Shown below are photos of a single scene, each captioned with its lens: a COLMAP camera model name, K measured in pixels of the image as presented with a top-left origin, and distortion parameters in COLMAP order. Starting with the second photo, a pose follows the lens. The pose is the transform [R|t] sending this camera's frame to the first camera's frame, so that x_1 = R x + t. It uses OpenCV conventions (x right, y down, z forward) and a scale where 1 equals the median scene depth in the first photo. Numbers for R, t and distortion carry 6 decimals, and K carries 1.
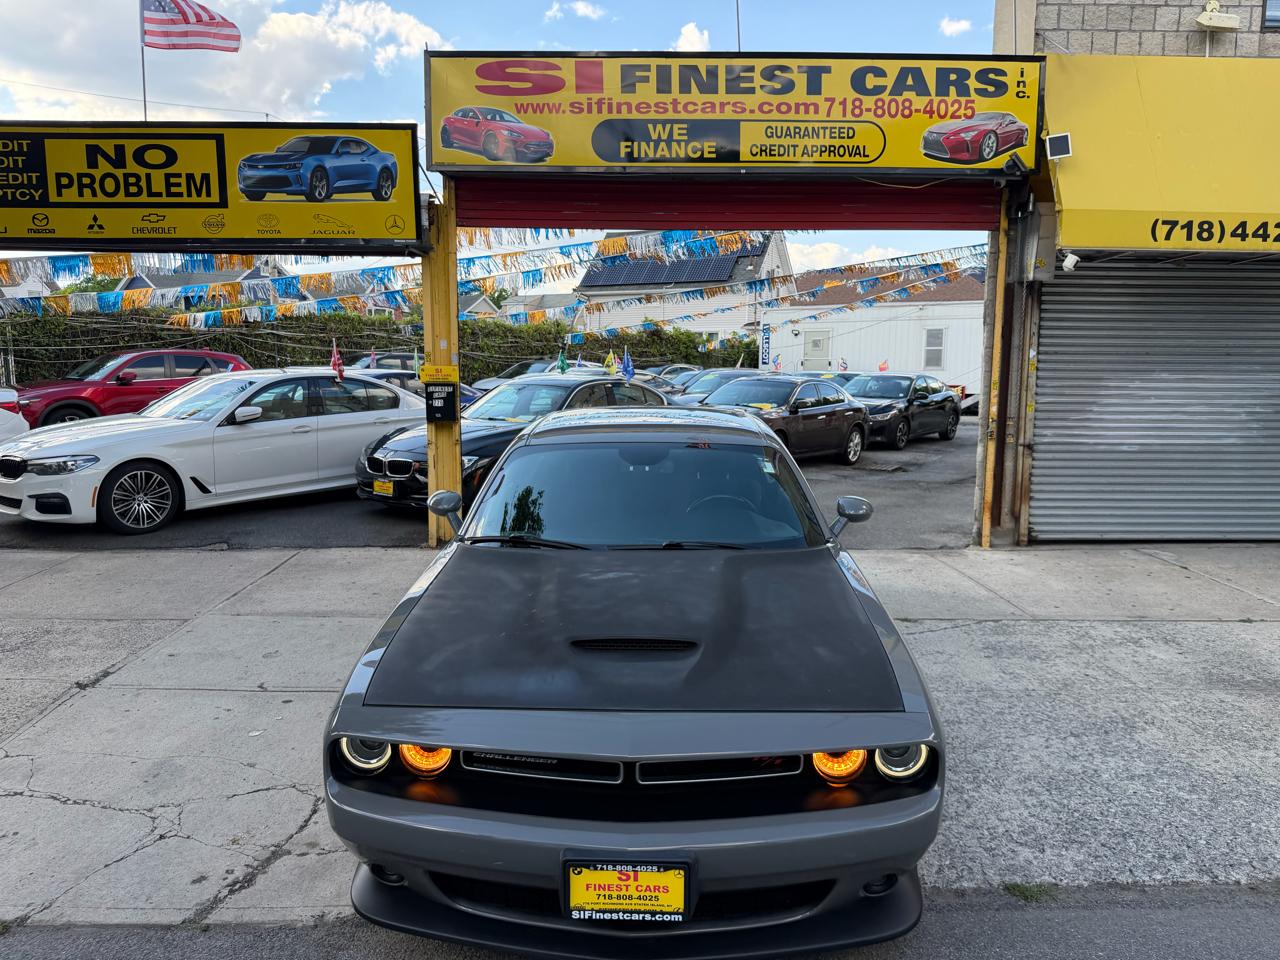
lens RADIAL K [[935.6, 0, 638.9], [0, 935.6, 477.3], [0, 0, 1]] dist [0.003859, -0.025938]
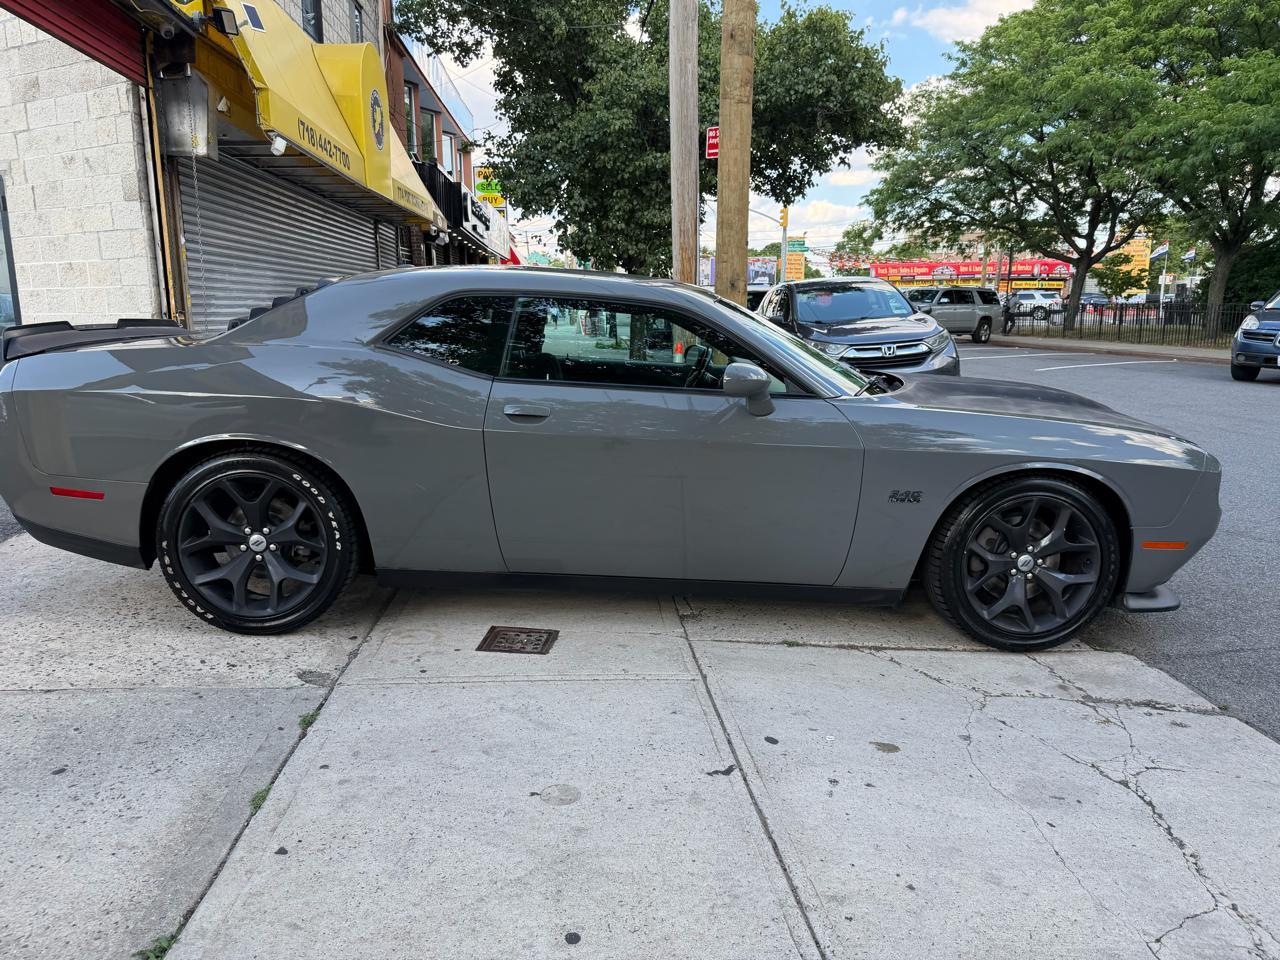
lens RADIAL K [[896.3, 0, 643.0], [0, 896.3, 505.6], [0, 0, 1]] dist [0.000204, -0.002201]
pose [[-0.070601, -0.221845, 0.972523, -0.585047], [0.125961, 0.965168, 0.229311, -0.030085], [-0.989520, 0.138690, -0.040198, 0.710656]]
